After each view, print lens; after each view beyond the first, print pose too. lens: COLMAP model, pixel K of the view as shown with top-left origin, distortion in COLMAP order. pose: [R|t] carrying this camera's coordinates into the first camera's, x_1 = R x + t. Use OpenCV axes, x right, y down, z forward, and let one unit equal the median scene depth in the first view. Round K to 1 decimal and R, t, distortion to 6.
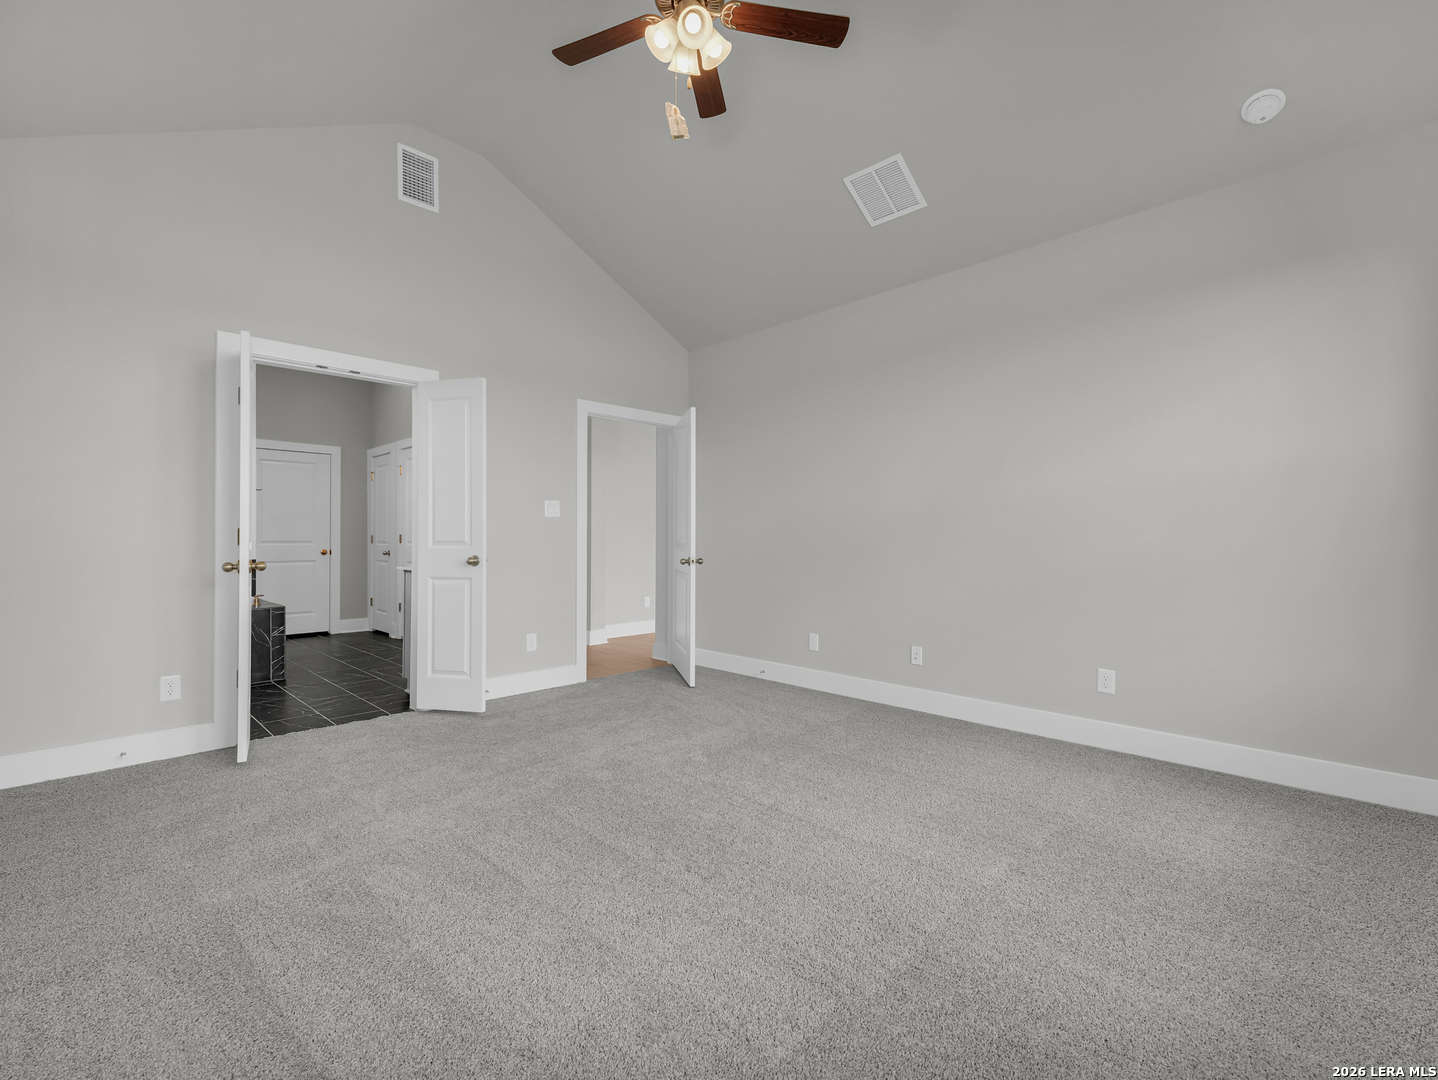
lens RADIAL K [[659.8, 0, 722.1], [0, 659.8, 536.7], [0, 0, 1]] dist [0.005953, 0.000338]
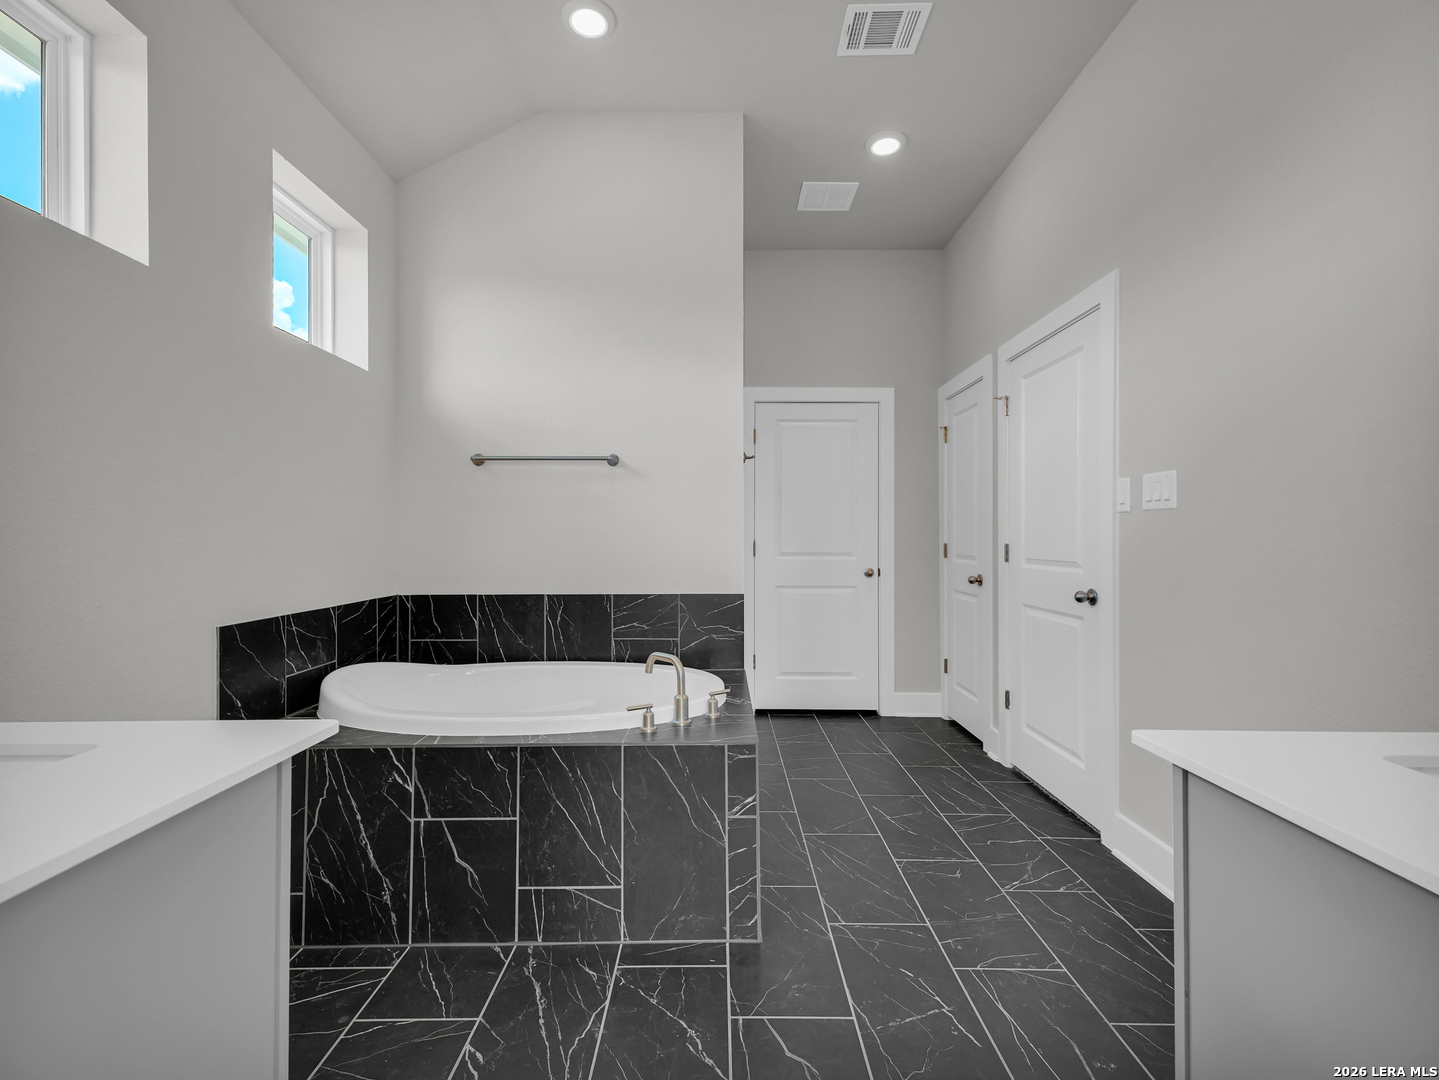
lens RADIAL K [[660.2, 0, 726.1], [0, 660.2, 536.0], [0, 0, 1]] dist [0.005953, 0.000338]
pose [[0.707772, -0.001492, -0.706440, -0.279892], [0.005855, 0.999976, 0.003754, -0.011345], [0.706417, -0.006793, 0.707763, 0.498027]]
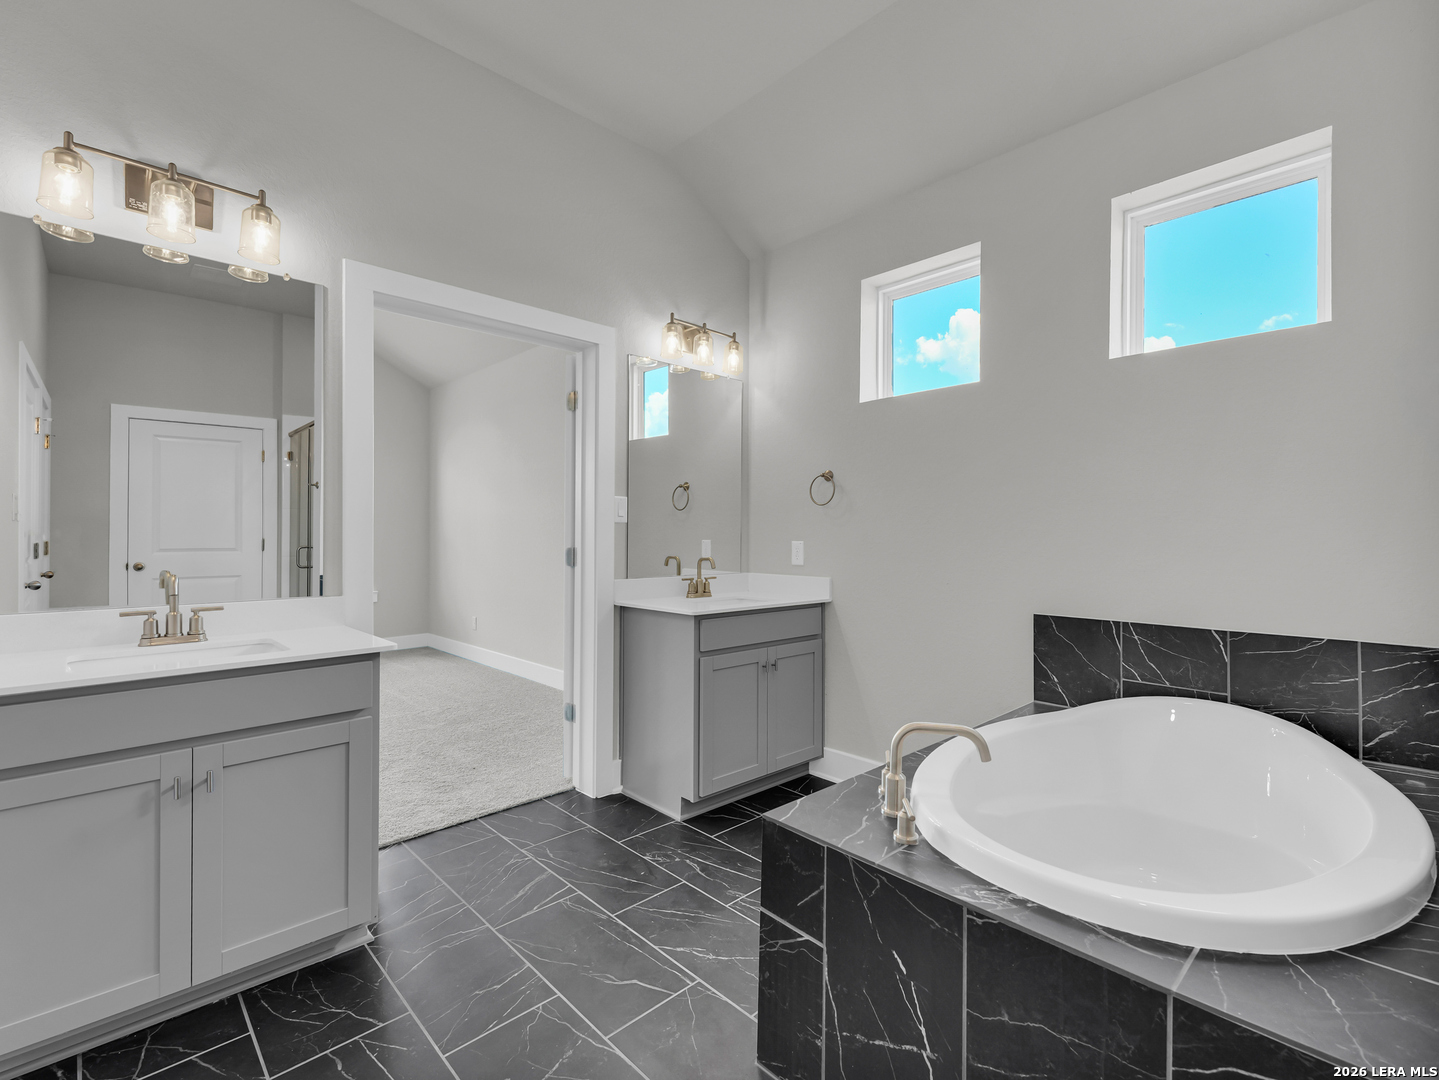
lens RADIAL K [[660.2, 0, 724.1], [0, 660.2, 535.5], [0, 0, 1]] dist [0.005953, 0.000338]
pose [[-0.999938, -0.001893, 0.010997, -0.440317], [-0.001959, 0.999980, -0.005971, -0.015233], [-0.010986, -0.005992, -0.999922, 0.886682]]
